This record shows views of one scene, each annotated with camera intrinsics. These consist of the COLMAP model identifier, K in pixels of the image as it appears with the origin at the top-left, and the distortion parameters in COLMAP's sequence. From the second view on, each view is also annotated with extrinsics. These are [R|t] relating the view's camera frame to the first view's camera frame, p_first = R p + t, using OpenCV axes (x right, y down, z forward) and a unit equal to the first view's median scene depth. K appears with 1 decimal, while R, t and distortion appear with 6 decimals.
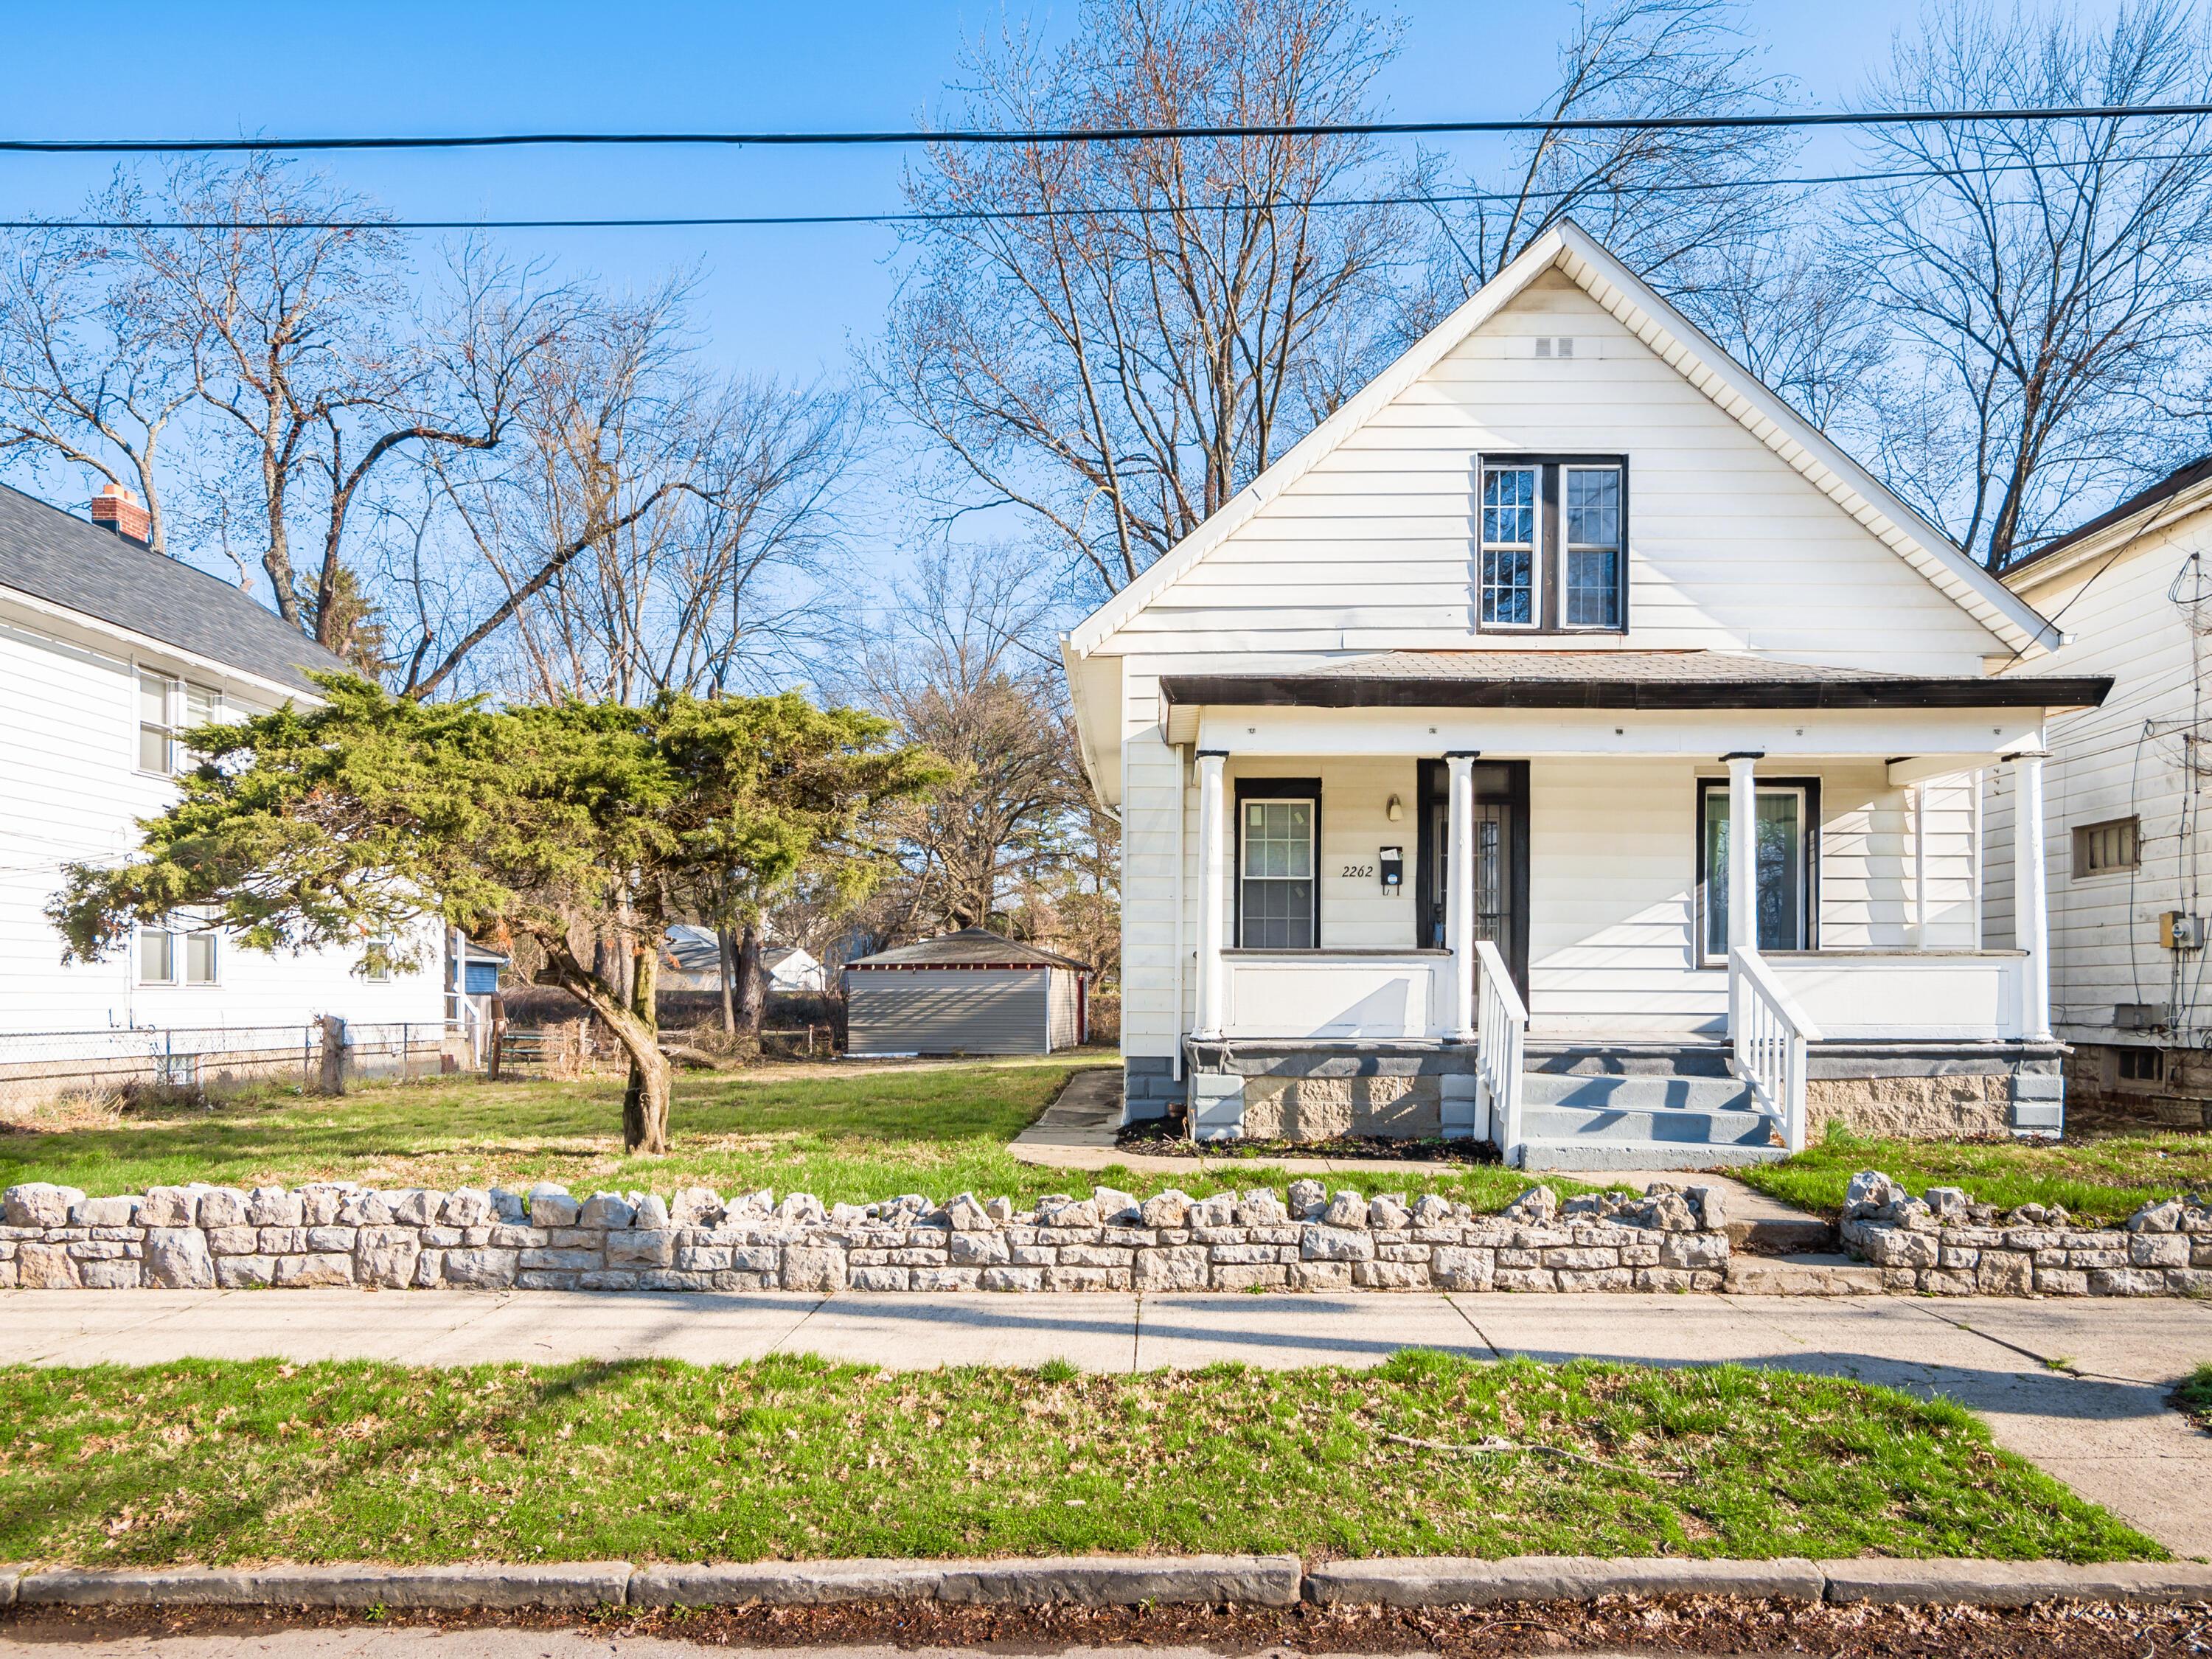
lens RADIAL K [[1268.9, 0, 1105.8], [0, 1268.9, 791.9], [0, 0, 1]] dist [-0.001754, 0.002180]
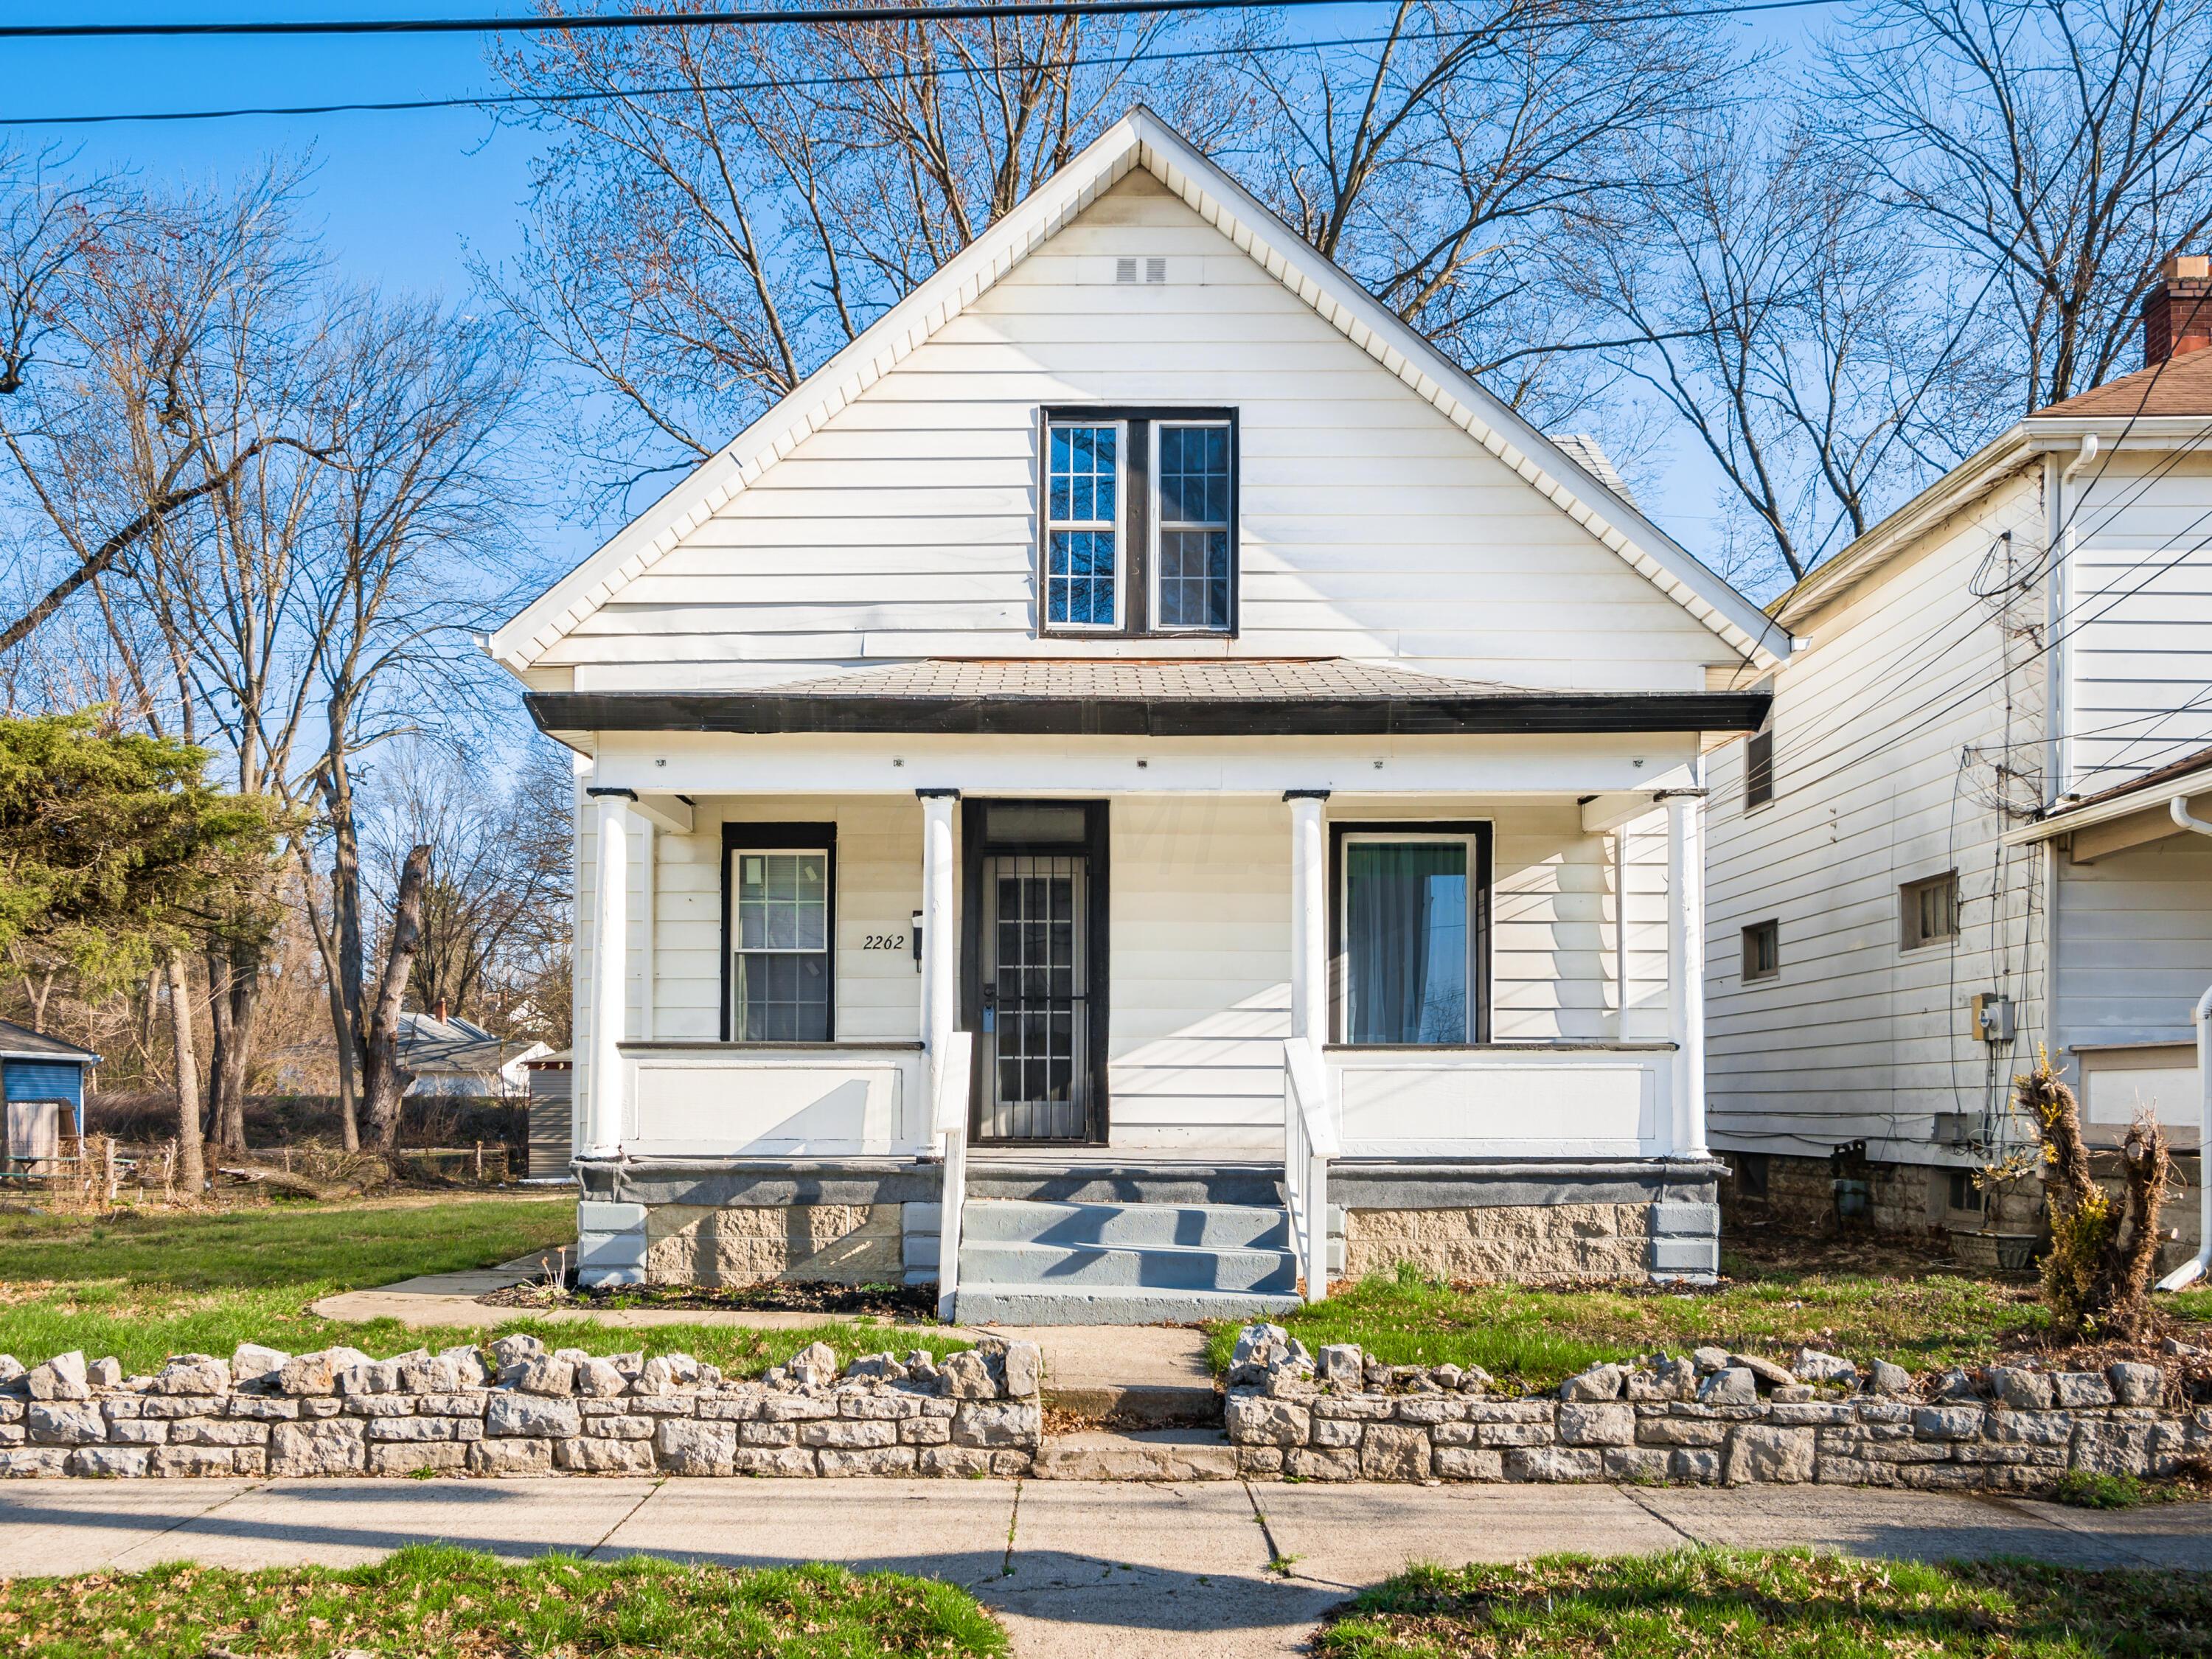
lens RADIAL K [[1669.2, 0, 1106.0], [0, 1669.2, 829.5], [0, 0, 1]] dist [-0.000604, 0.014332]
pose [[0.999999, -0.000424, -0.001305, 0.409762], [0.000419, 0.999994, -0.003543, -0.003668], [0.001306, 0.003542, 0.999993, -0.030783]]
